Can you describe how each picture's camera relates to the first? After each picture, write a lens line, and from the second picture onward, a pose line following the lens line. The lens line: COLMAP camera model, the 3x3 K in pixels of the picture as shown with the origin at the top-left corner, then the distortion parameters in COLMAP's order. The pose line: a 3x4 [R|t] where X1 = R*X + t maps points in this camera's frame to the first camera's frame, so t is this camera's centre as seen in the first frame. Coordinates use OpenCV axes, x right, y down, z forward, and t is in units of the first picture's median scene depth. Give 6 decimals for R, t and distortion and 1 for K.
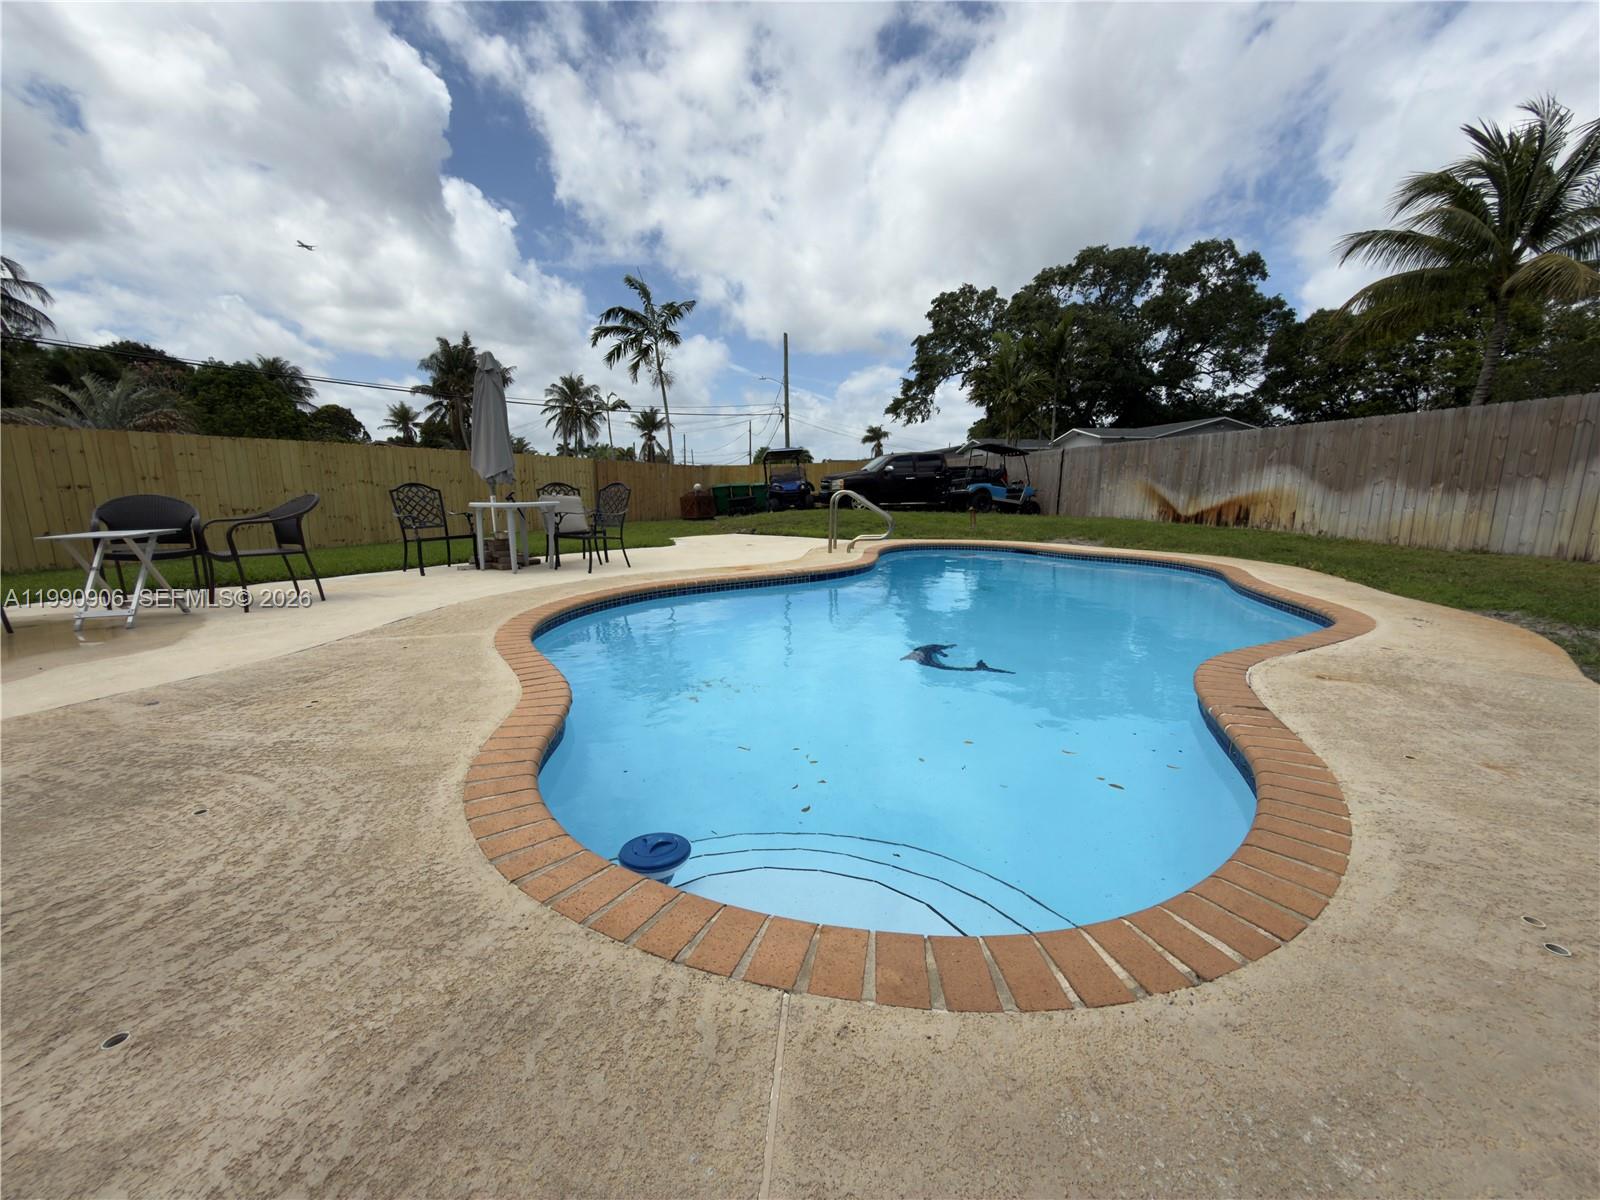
lens RADIAL K [[634.5, 0, 800.0], [0, 634.5, 600.0], [0, 0, 1]] dist [0.000330, -0.000186]
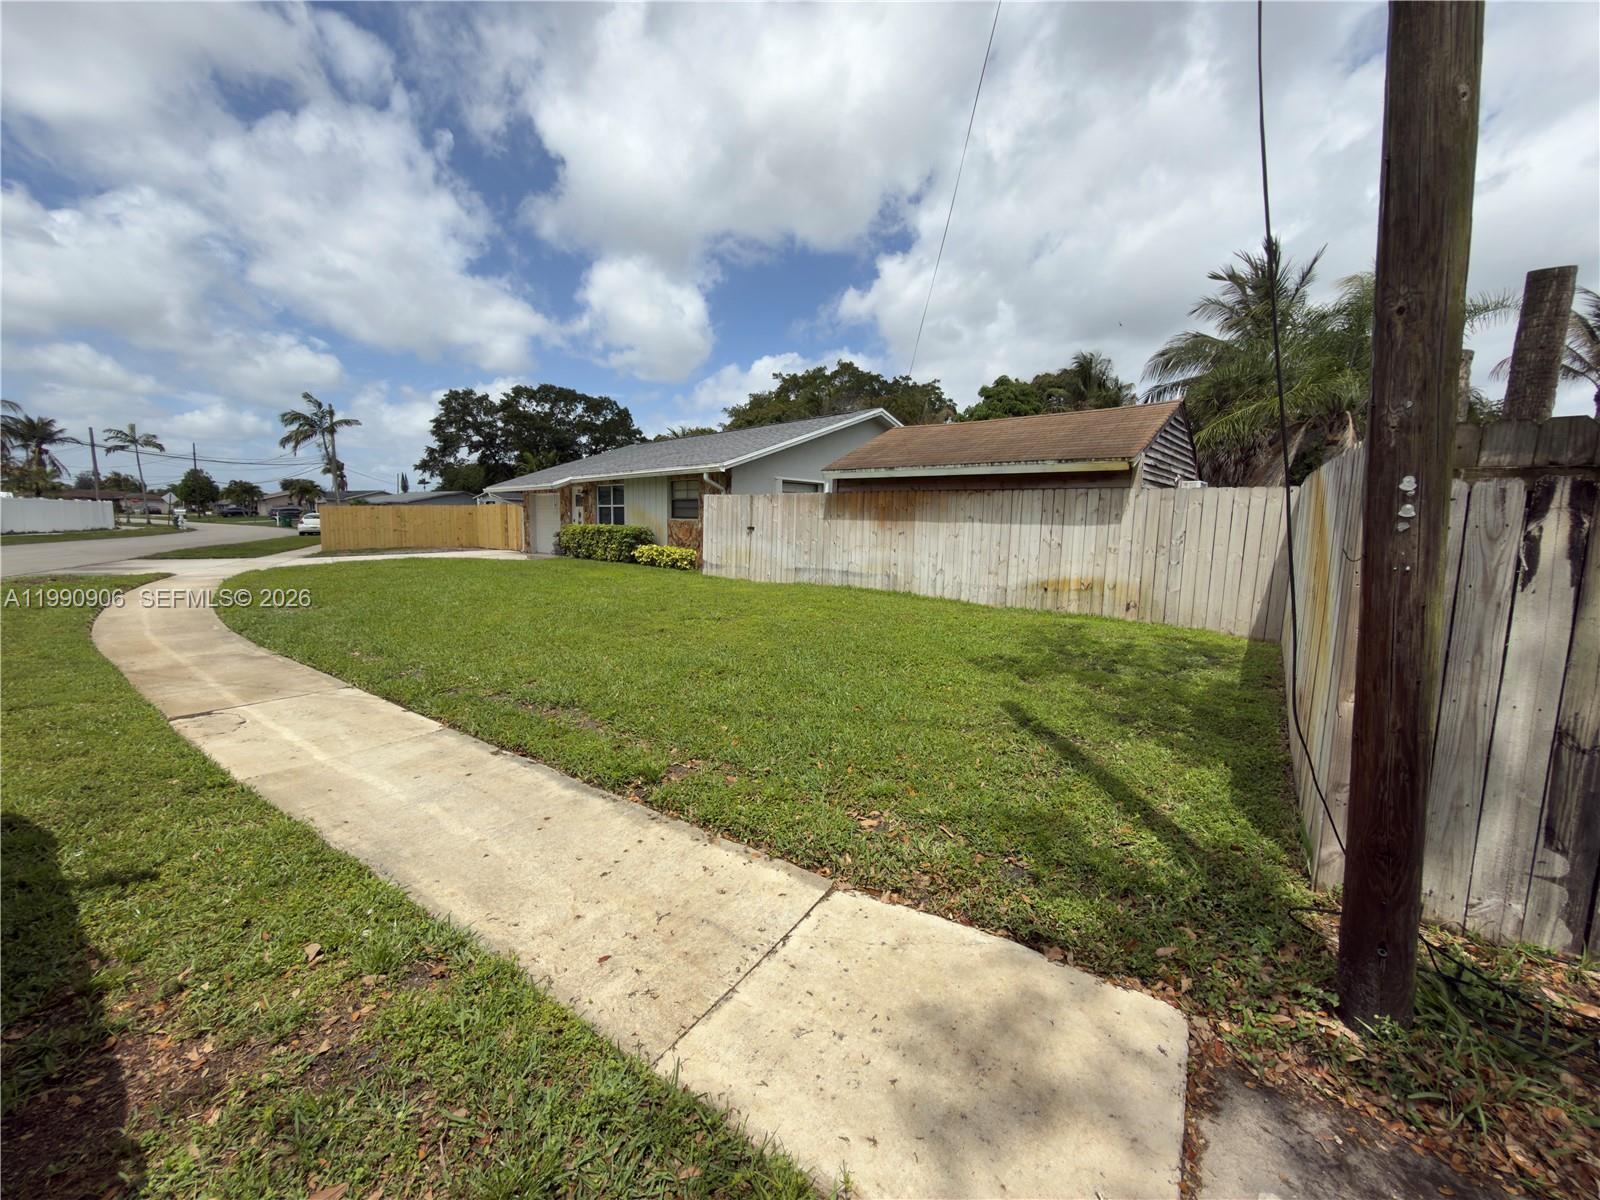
lens RADIAL K [[648.7, 0, 800.0], [0, 648.7, 600.0], [0, 0, 1]] dist [-0.000703, -0.000440]
pose [[0.647687, -0.067447, 0.758915, -0.421404], [0.098515, 0.995126, 0.004363, 0.069333], [-0.755511, 0.071939, 0.651175, -0.557810]]
